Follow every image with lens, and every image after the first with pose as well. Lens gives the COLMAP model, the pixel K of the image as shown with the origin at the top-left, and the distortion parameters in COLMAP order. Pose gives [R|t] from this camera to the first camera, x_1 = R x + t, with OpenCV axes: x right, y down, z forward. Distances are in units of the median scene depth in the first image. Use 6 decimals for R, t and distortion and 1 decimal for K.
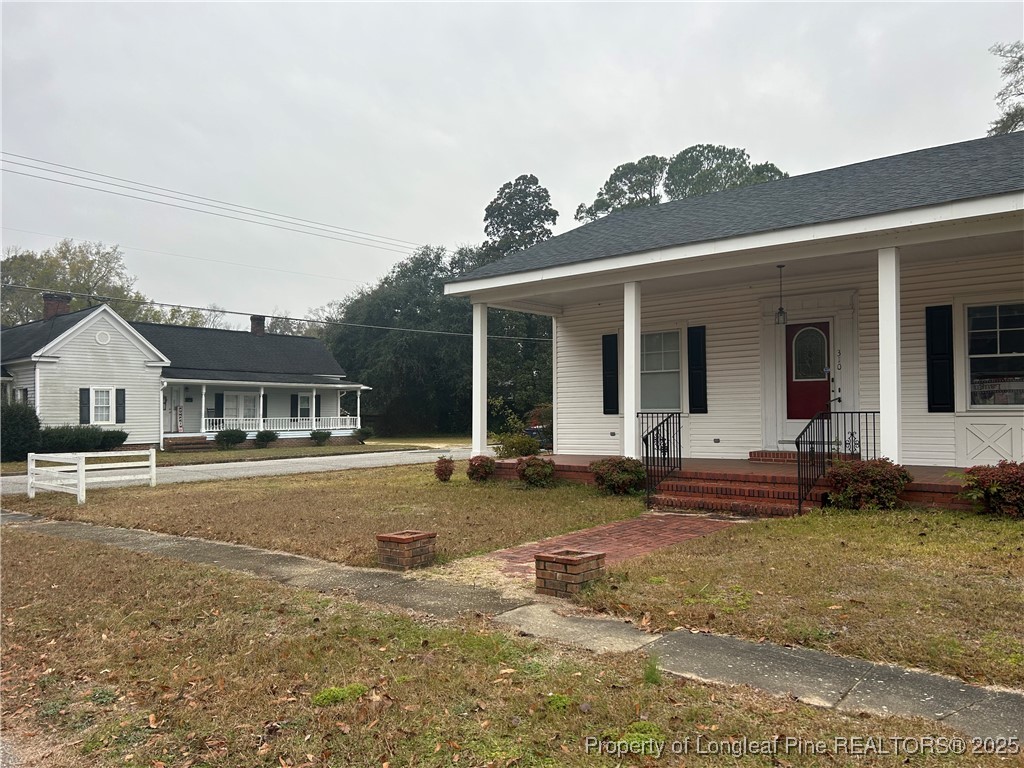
lens RADIAL K [[757.8, 0, 512.0], [0, 757.8, 384.0], [0, 0, 1]] dist [0.011227, -0.002221]
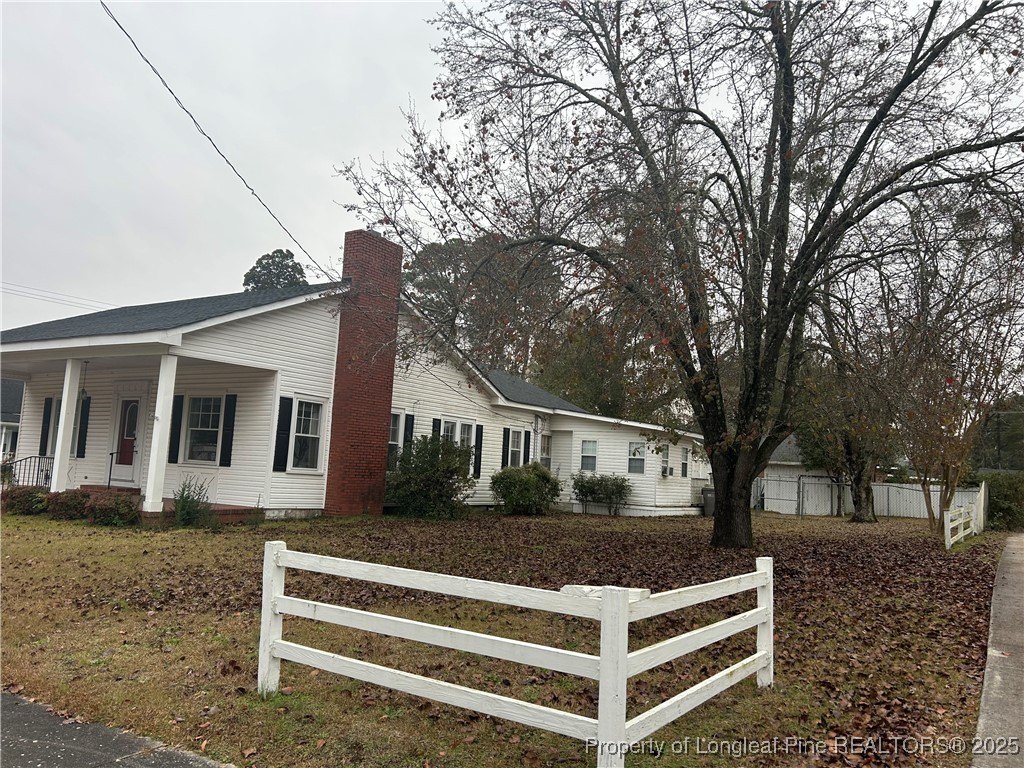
lens RADIAL K [[757.8, 0, 512.0], [0, 757.8, 384.0], [0, 0, 1]] dist [0.011227, -0.002221]
pose [[0.983237, 0.082681, 0.162509, 0.882473], [-0.068780, 0.993619, -0.089387, -0.029422], [-0.168862, 0.076711, 0.982650, -0.594996]]
